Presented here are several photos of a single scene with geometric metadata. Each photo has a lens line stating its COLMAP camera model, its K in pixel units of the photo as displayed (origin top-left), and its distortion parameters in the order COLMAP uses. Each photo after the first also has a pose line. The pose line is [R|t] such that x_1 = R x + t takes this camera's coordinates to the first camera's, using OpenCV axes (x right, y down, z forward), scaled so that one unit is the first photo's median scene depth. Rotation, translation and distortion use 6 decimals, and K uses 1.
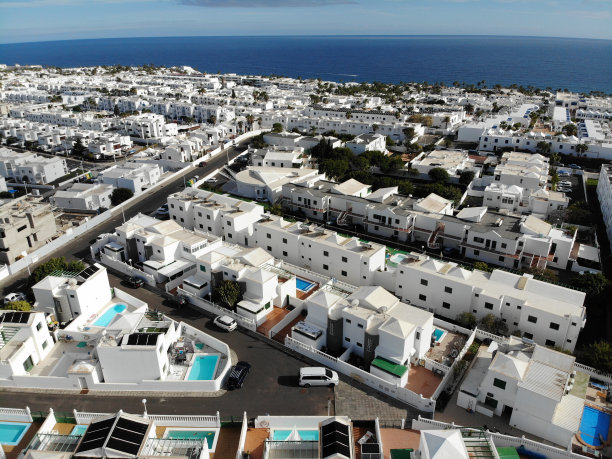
lens RADIAL K [[445.9, 0, 308.2], [0, 445.9, 227.7], [0, 0, 1]] dist [0.123121, -0.264367]
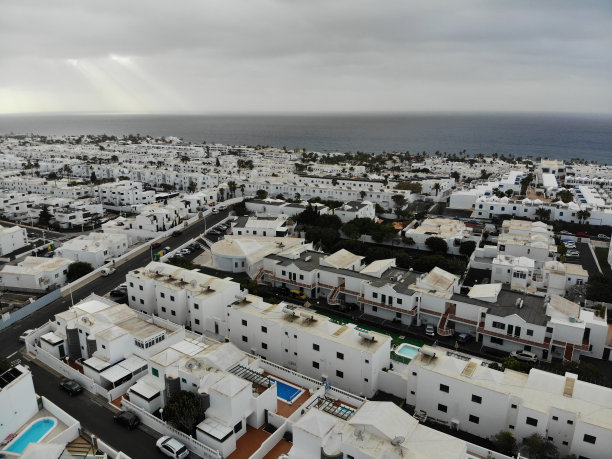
lens RADIAL K [[445.9, 0, 308.2], [0, 445.9, 227.7], [0, 0, 1]] dist [0.123121, -0.264367]
pose [[0.999451, -0.003570, 0.032937, 0.000368], [0.008378, 0.989101, -0.147003, -0.018778], [-0.032053, 0.147198, 0.988588, 0.099370]]
